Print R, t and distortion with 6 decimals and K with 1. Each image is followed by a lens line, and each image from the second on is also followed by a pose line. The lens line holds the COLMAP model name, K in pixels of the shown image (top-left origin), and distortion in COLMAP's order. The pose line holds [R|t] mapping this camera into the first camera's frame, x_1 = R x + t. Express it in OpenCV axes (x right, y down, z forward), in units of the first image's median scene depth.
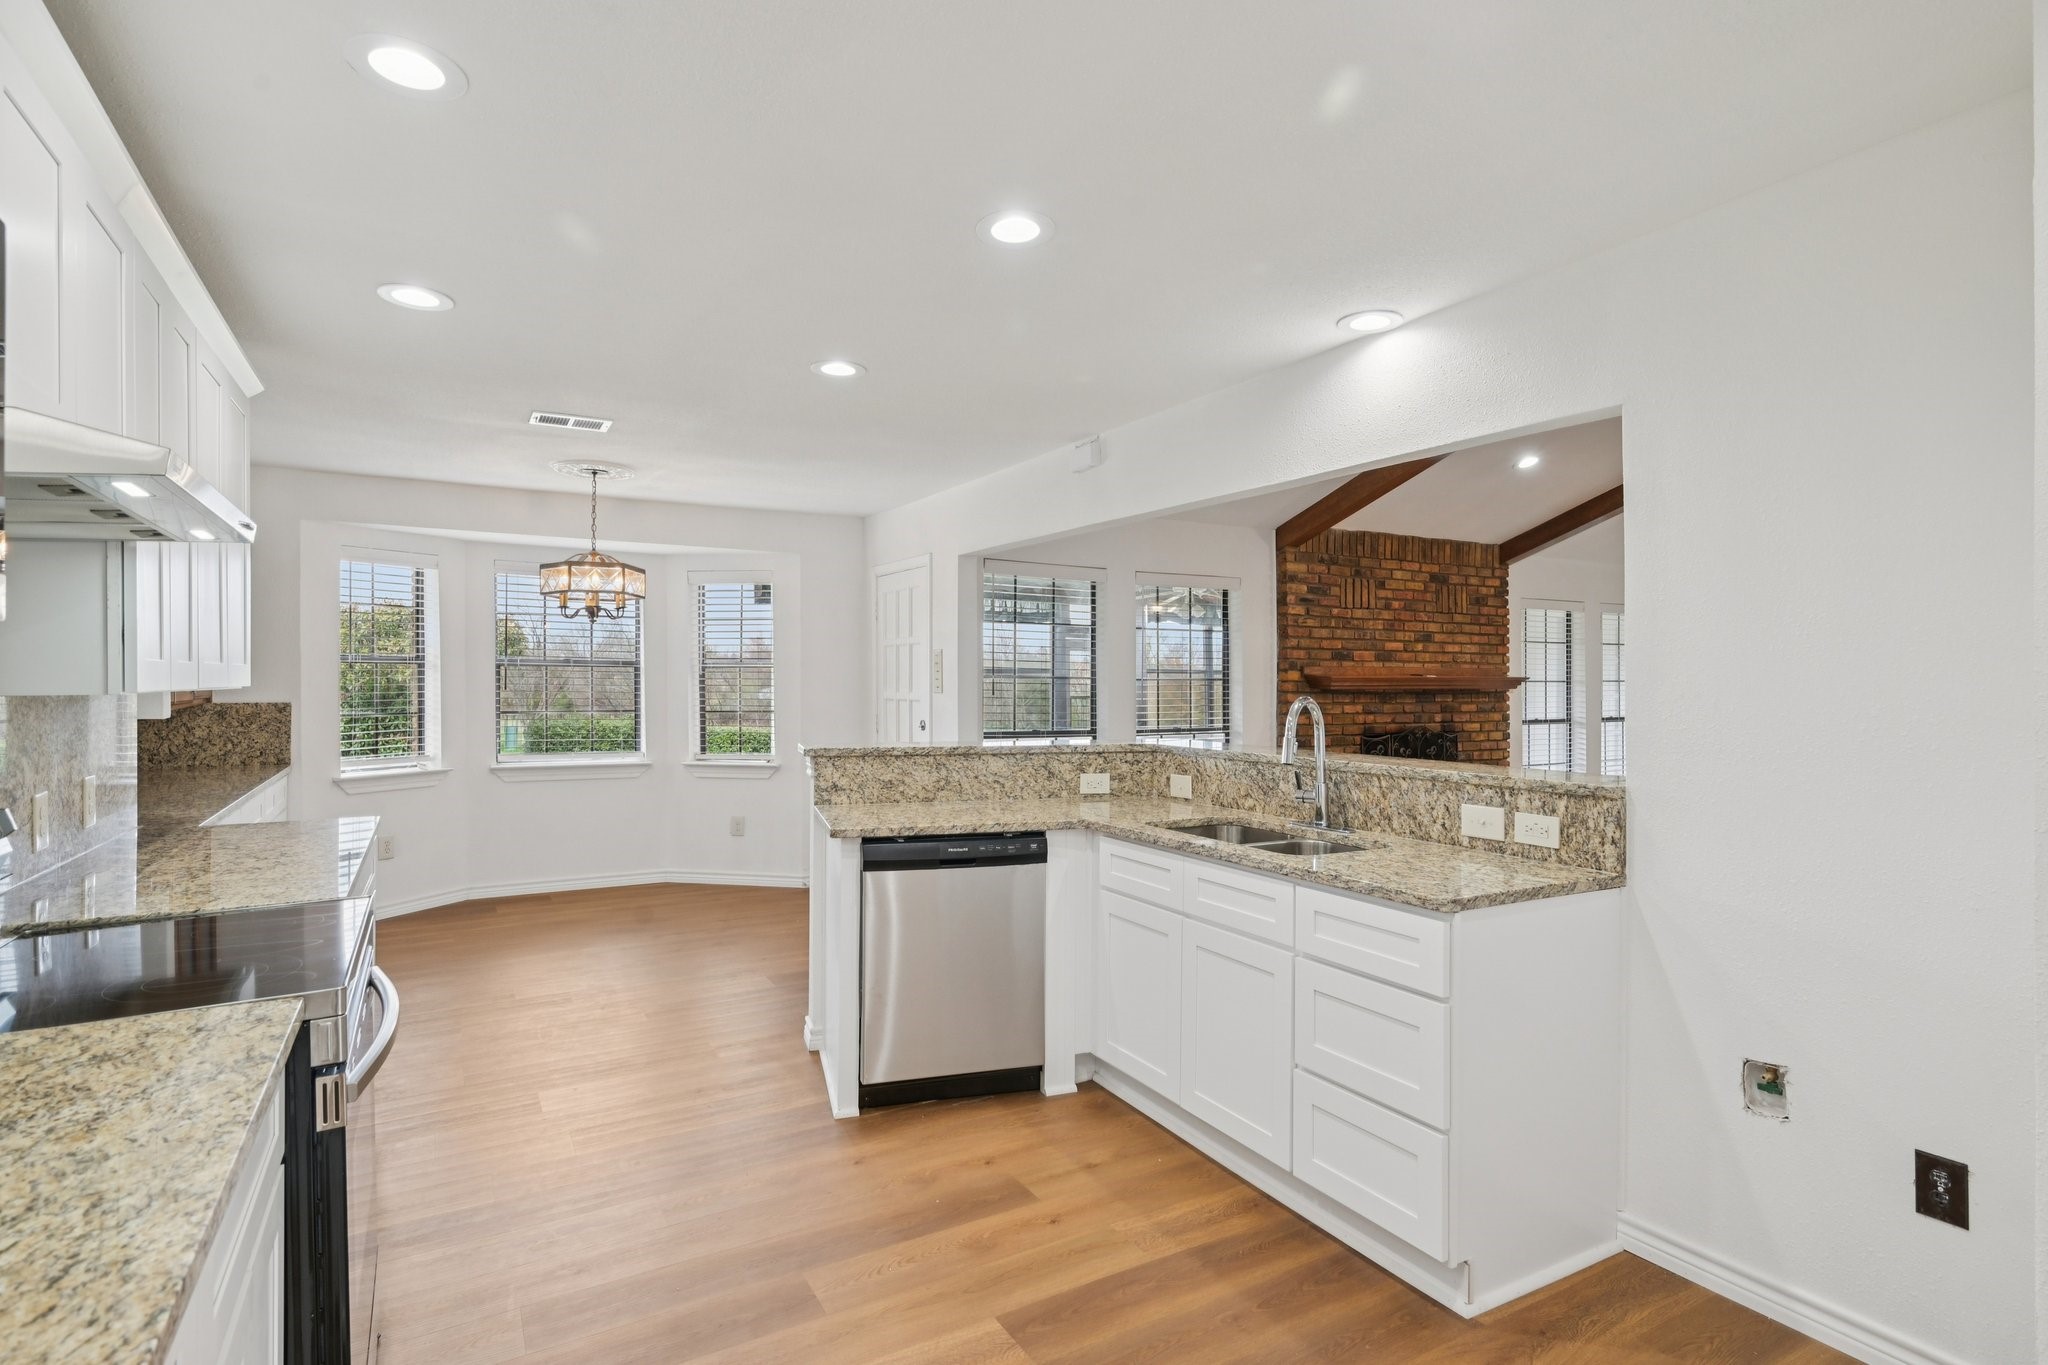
lens RADIAL K [[961.9, 0, 960.7], [0, 961.9, 684.2], [0, 0, 1]] dist [-0.003902, -0.000756]
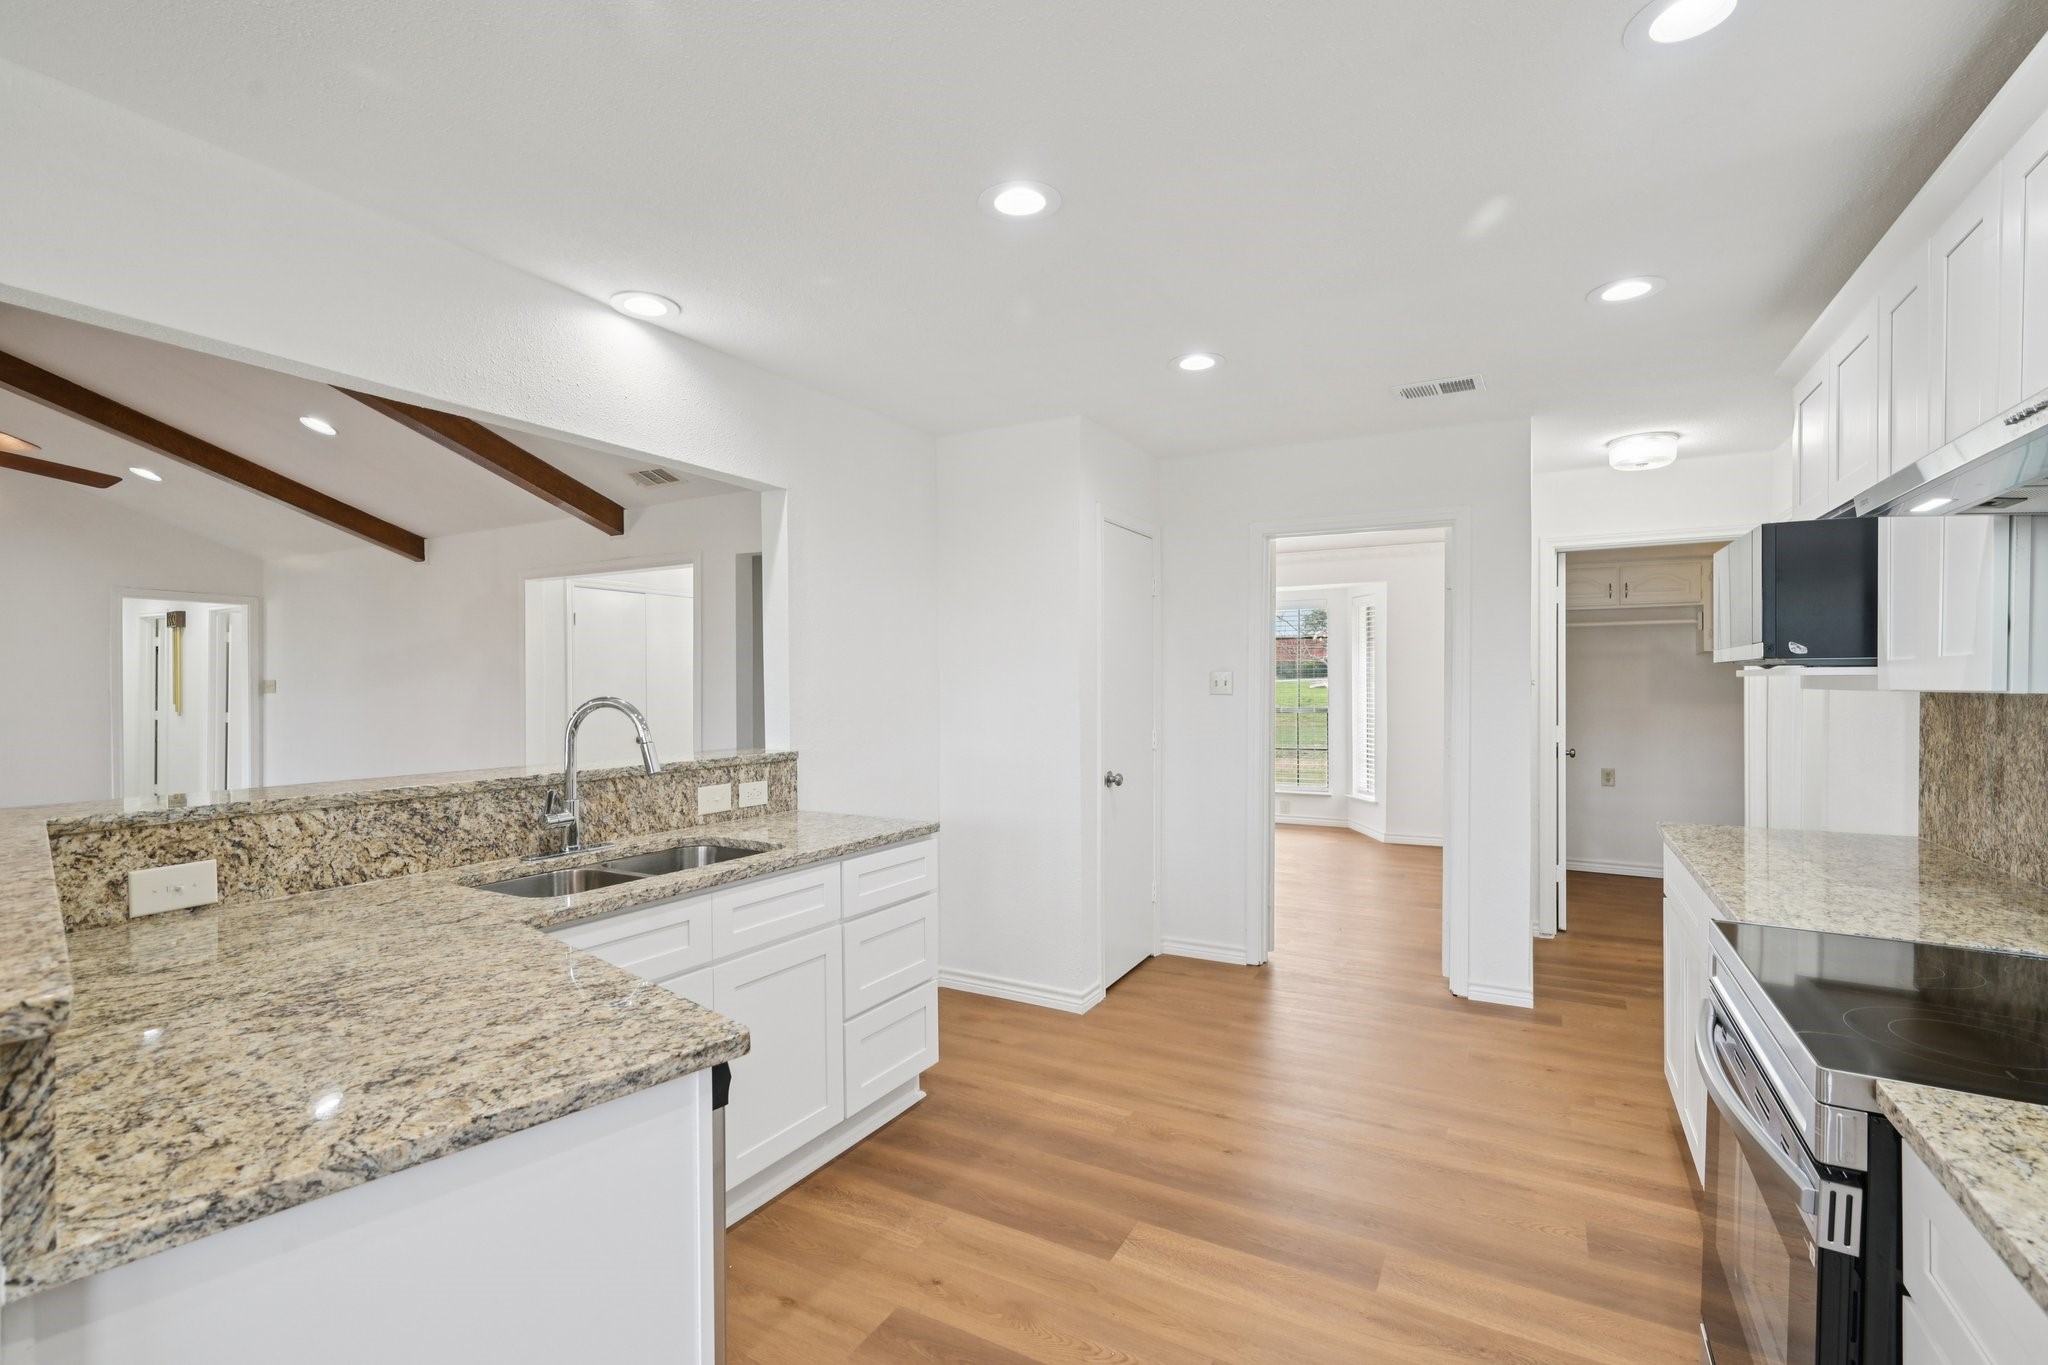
lens RADIAL K [[942.9, 0, 1039.0], [0, 942.9, 684.0], [0, 0, 1]] dist [0.001597, -0.000471]
pose [[-0.558316, -0.003778, 0.829620, -0.632345], [0.002818, 0.999975, 0.006451, -0.004089], [-0.829623, 0.005939, -0.558292, 1.300749]]
